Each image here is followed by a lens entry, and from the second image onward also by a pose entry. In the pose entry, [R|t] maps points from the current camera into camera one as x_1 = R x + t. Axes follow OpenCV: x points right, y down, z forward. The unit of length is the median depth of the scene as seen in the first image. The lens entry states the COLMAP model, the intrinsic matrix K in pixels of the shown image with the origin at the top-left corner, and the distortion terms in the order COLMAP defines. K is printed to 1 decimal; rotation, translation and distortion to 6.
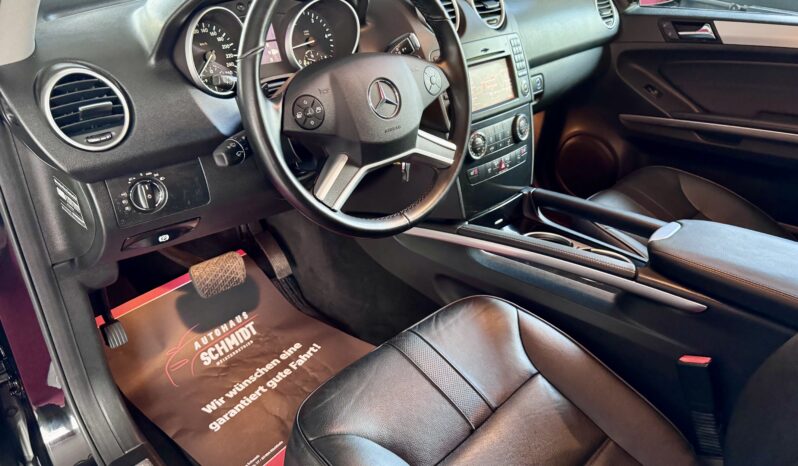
lens RADIAL K [[594.8, 0, 399.0], [0, 594.8, 233.0], [0, 0, 1]] dist [0.221314, -0.000109]
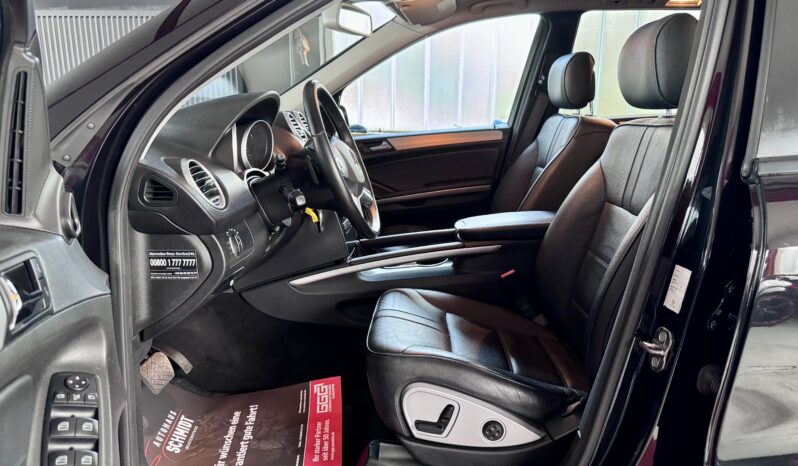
lens RADIAL K [[594.8, 0, 399.0], [0, 594.8, 233.0], [0, 0, 1]] dist [0.221314, -0.000109]
pose [[0.741723, -0.198811, 0.640563, -0.613034], [0.368334, 0.918892, -0.141307, 0.150714], [-0.560515, 0.340752, 0.754792, -0.154518]]
